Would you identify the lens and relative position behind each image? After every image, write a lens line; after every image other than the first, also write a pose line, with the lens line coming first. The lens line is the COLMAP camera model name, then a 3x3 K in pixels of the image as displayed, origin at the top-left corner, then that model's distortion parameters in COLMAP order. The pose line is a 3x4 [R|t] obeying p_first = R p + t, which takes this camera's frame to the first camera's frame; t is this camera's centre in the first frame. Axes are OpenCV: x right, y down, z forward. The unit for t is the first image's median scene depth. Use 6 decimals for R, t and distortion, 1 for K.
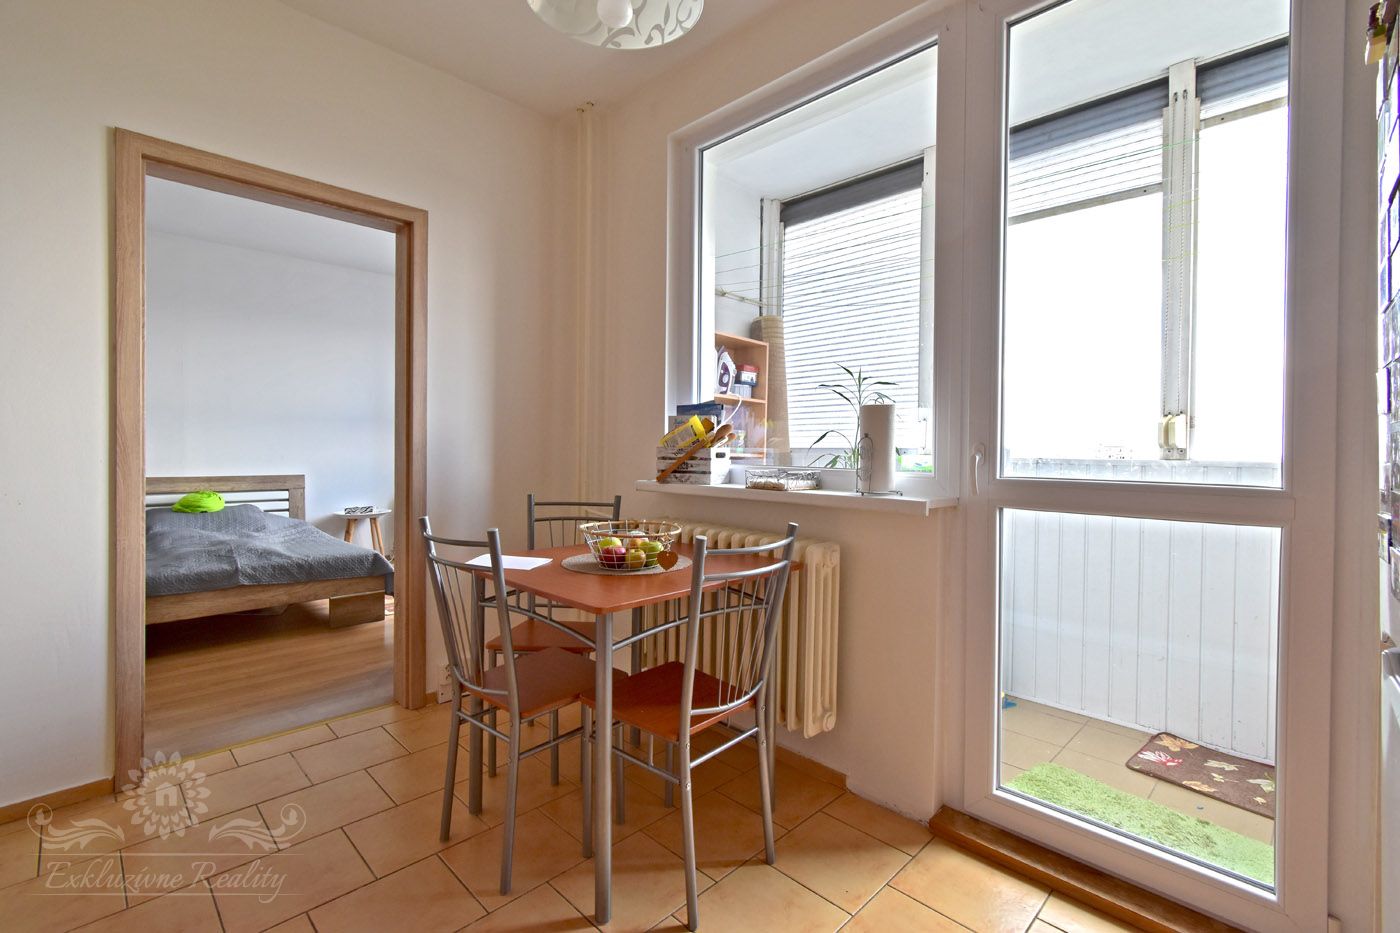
lens RADIAL K [[633.6, 0, 702.8], [0, 633.6, 454.9], [0, 0, 1]] dist [0.006125, 0.000466]
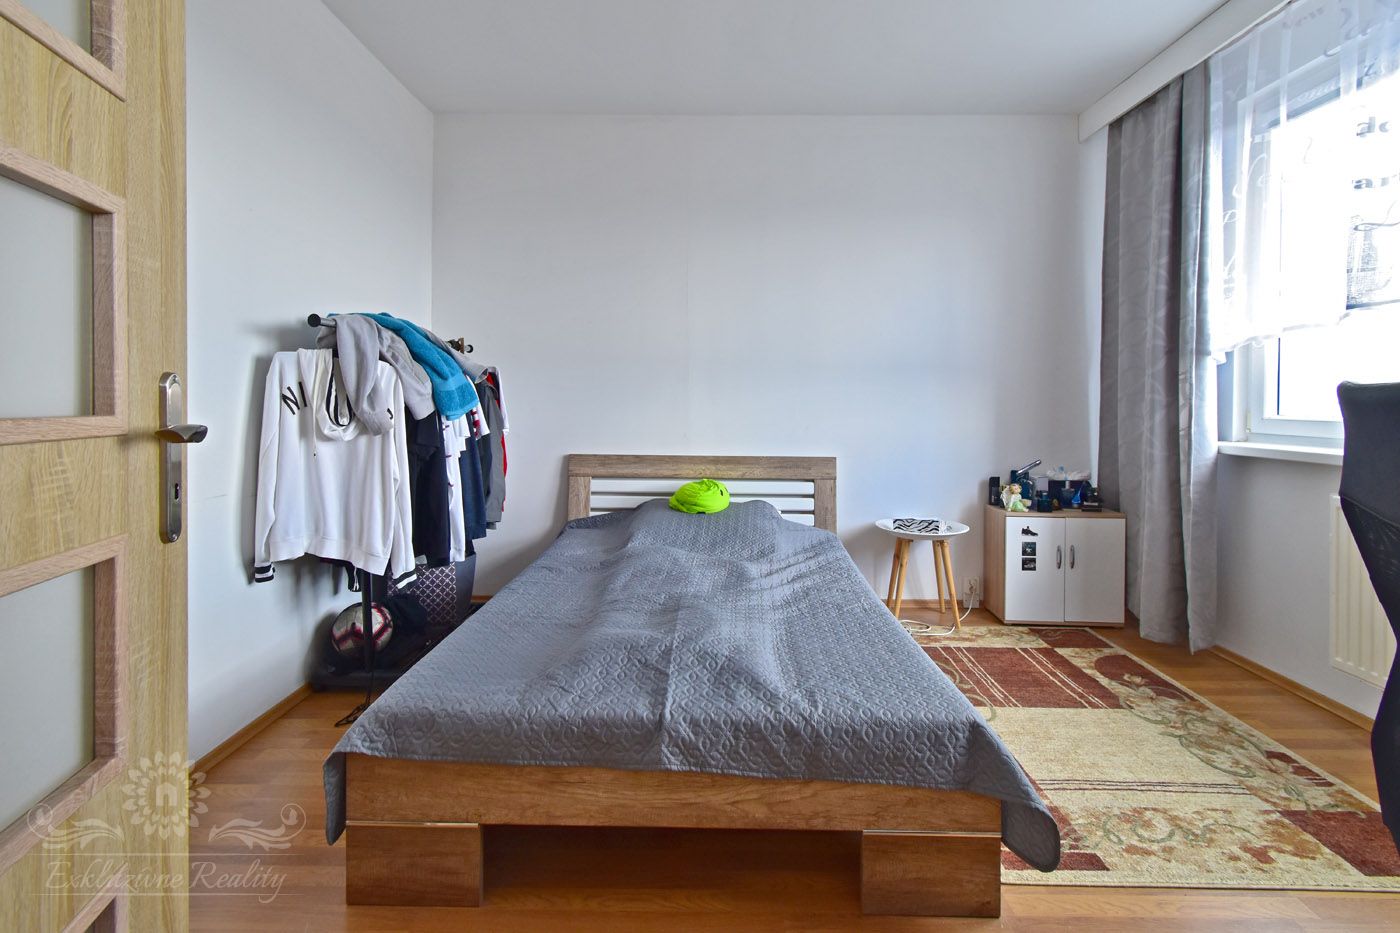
lens RADIAL K [[633.6, 0, 711.2], [0, 633.6, 407.8], [0, 0, 1]] dist [0.006125, 0.000466]
pose [[0.705871, 0.004812, -0.708325, -0.307859], [-0.011511, 0.999923, -0.004677, -0.015663], [0.708247, 0.011455, 0.705871, 0.535404]]
